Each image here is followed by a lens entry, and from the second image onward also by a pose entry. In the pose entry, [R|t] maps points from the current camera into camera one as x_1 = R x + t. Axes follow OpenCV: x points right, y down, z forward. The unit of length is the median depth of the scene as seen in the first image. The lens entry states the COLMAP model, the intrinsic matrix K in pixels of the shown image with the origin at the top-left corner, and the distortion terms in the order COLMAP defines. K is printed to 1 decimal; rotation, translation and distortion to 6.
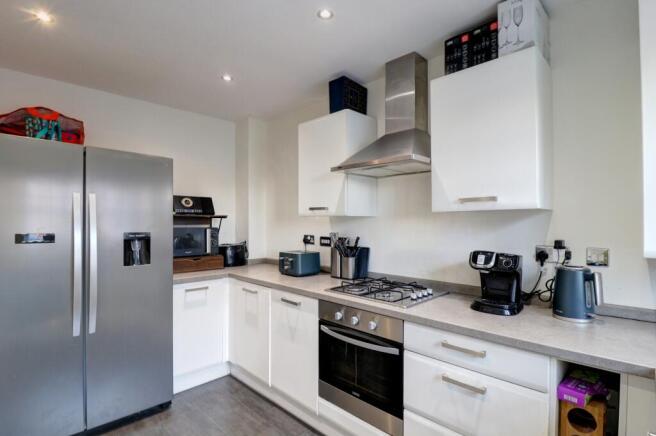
lens RADIAL K [[317.9, 0, 324.4], [0, 317.9, 221.6], [0, 0, 1]] dist [-0.001523, -0.000108]
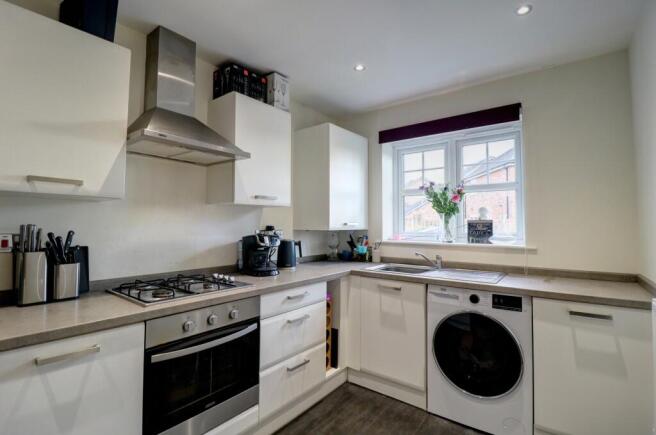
lens RADIAL K [[308.5, 0, 327.3], [0, 308.5, 207.7], [0, 0, 1]] dist [0.001033, 0.000003]
pose [[-0.110535, 0.051142, 0.992556, -0.845262], [-0.011457, 0.998543, -0.052726, 0.042550], [-0.993806, -0.017199, -0.109788, 0.814104]]
